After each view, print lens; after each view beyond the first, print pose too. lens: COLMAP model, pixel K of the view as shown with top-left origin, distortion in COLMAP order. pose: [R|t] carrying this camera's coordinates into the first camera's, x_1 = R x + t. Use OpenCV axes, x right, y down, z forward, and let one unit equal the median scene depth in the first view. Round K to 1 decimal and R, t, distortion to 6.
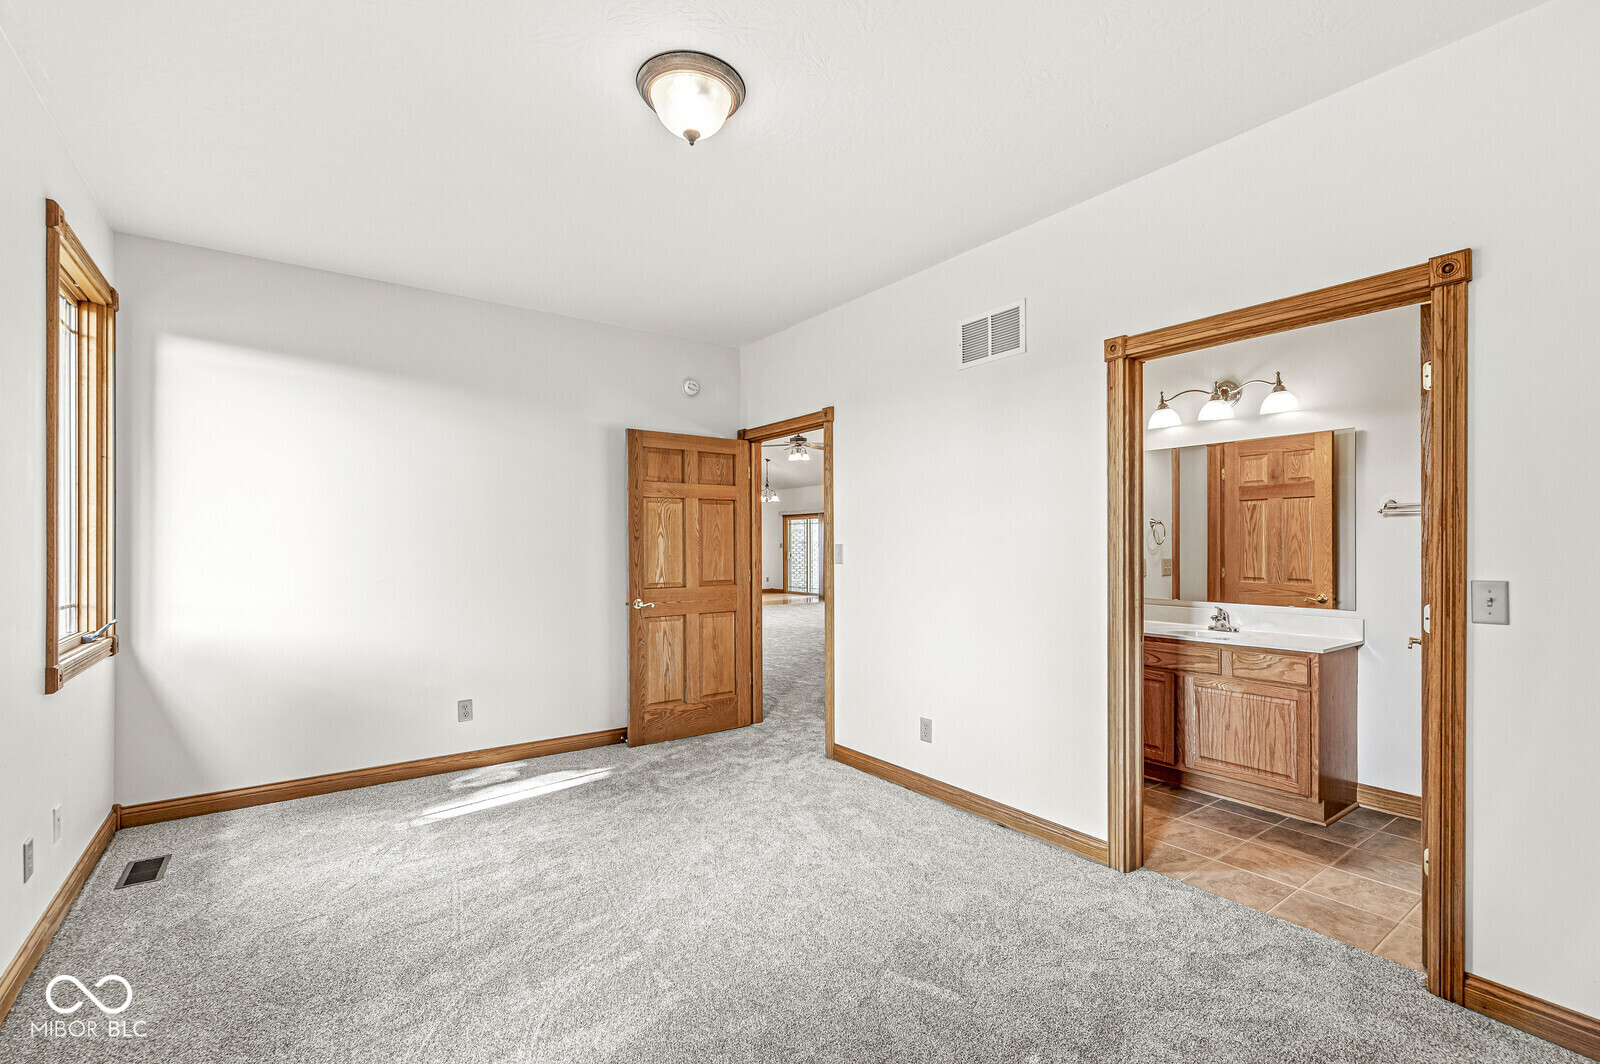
lens RADIAL K [[700.5, 0, 801.3], [0, 700.5, 529.8], [0, 0, 1]] dist [-0.002085, -0.000179]
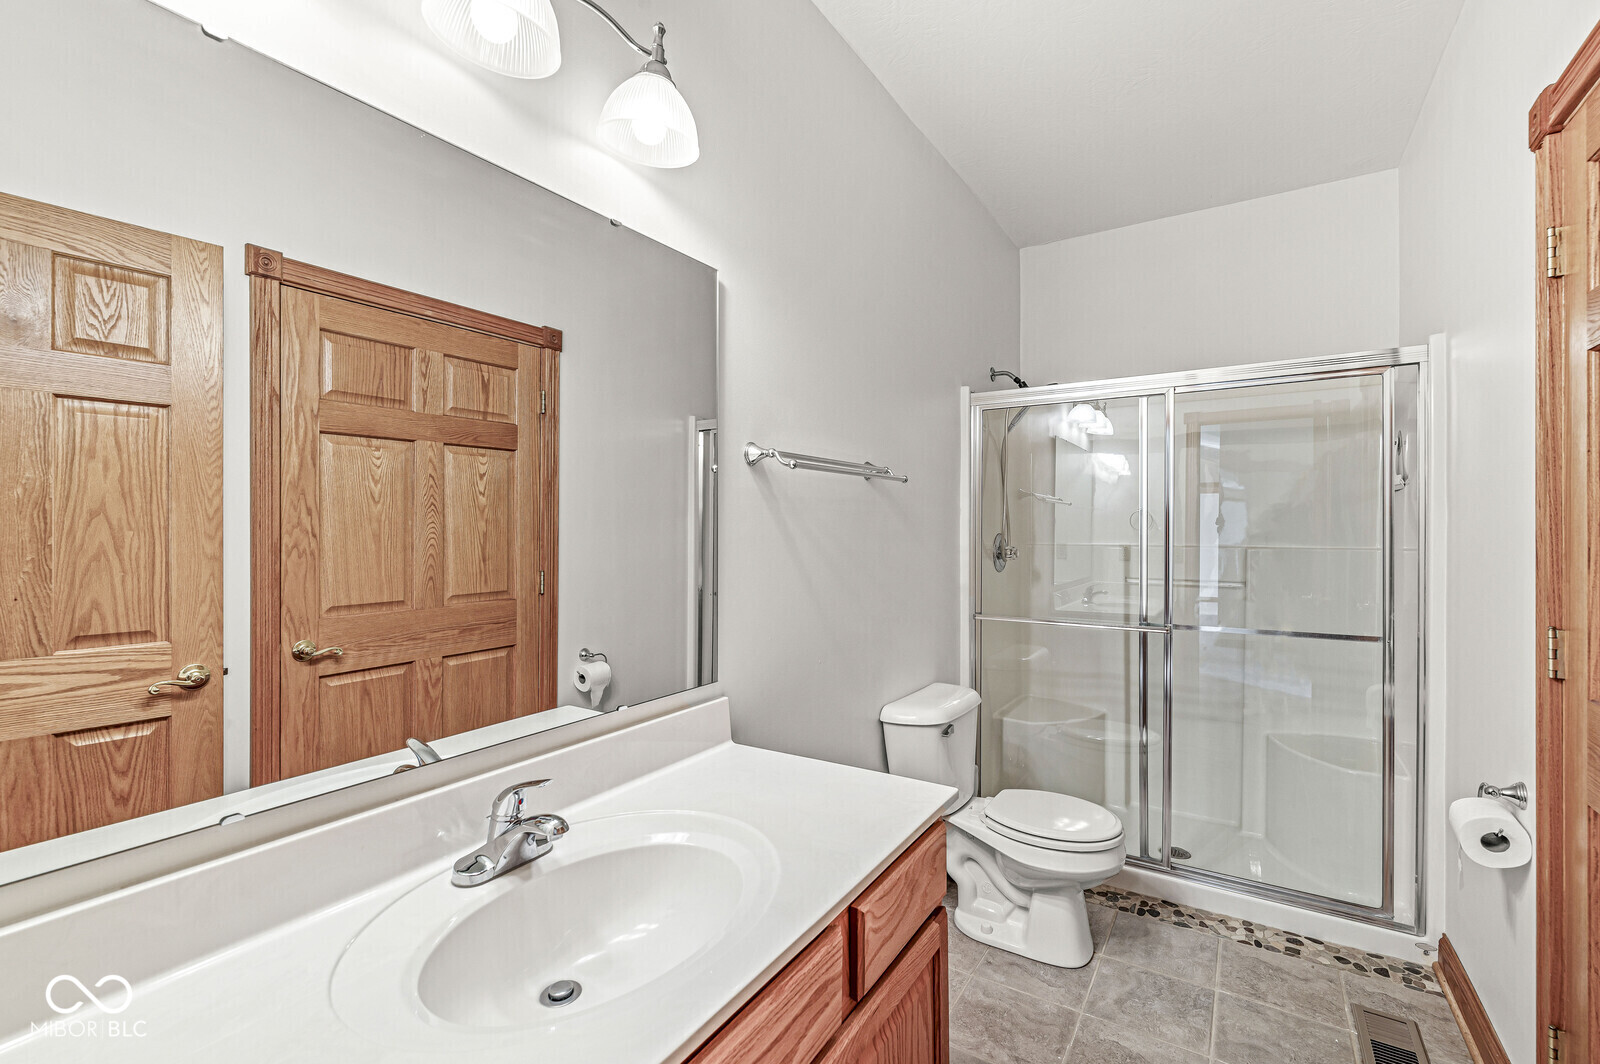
lens RADIAL K [[700.5, 0, 801.3], [0, 700.5, 529.8], [0, 0, 1]] dist [-0.002085, -0.000179]
pose [[-0.364874, 0.001474, 0.931056, 0.257918], [-0.010899, 0.999923, -0.005854, 0.016648], [-0.930993, -0.012284, -0.364830, 0.803179]]
